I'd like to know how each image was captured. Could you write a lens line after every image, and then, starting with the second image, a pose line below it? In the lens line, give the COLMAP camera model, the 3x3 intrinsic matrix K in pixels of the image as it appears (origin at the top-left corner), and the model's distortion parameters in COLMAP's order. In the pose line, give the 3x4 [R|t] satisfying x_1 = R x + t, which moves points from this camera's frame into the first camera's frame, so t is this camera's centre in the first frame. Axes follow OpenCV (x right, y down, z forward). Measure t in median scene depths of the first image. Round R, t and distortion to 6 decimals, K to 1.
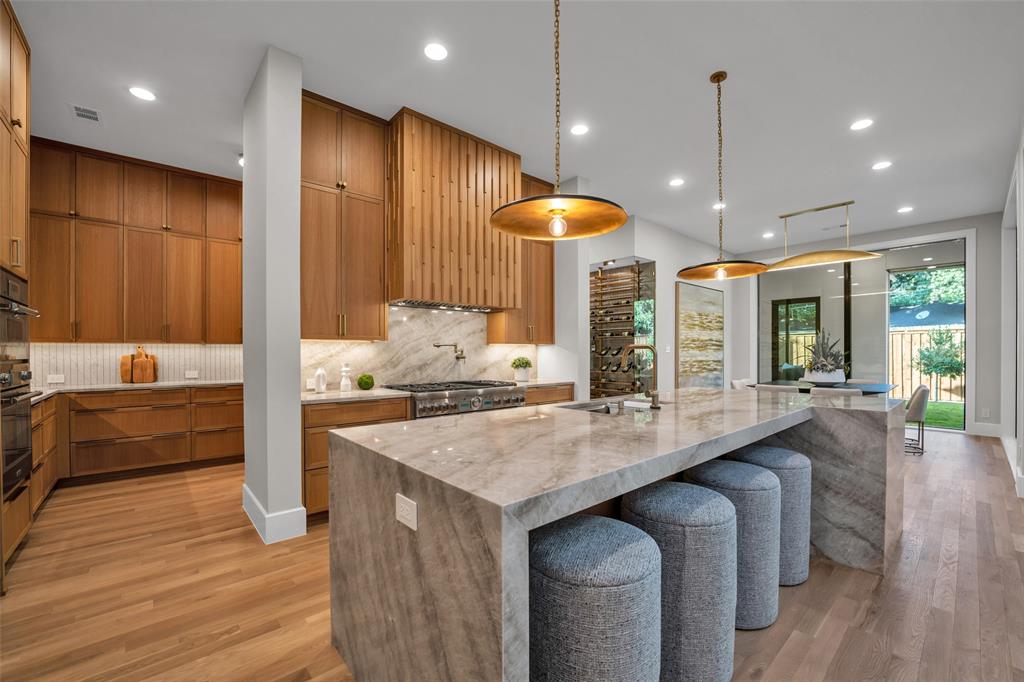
lens RADIAL K [[418.2, 0, 503.7], [0, 418.2, 356.1], [0, 0, 1]] dist [-0.035423, 0.000798]
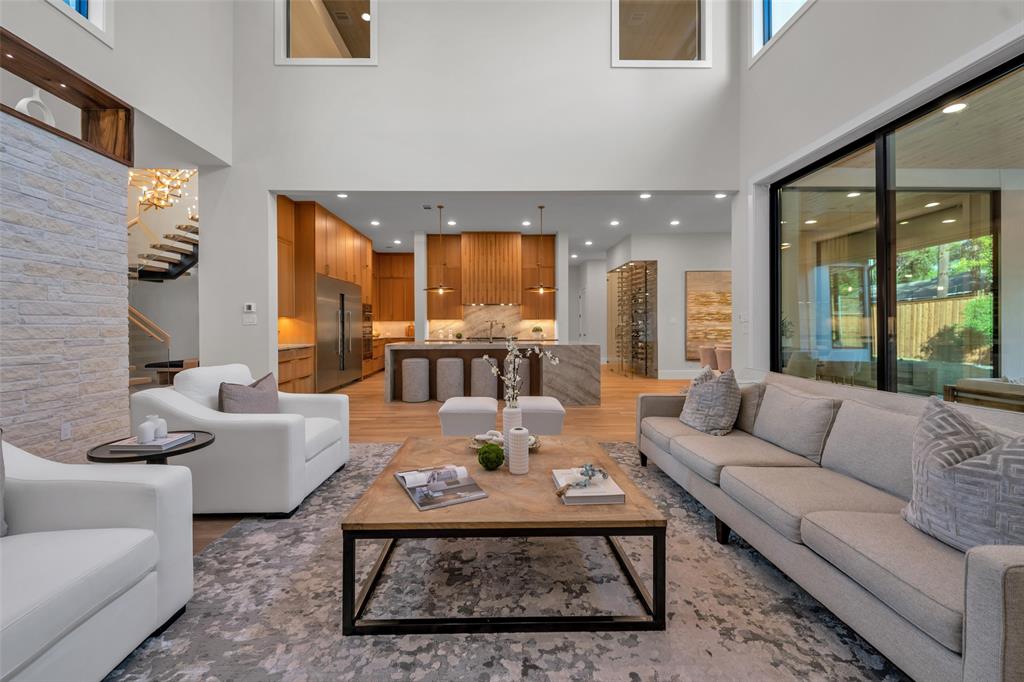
lens RADIAL K [[422.3, 0, 486.5], [0, 422.3, 331.9], [0, 0, 1]] dist [-0.010579, -0.001629]
pose [[0.740240, 0.006696, -0.672309, 1.278468], [-0.002741, 0.999972, 0.006941, 0.015922], [0.672337, -0.003295, 0.740238, -0.673434]]
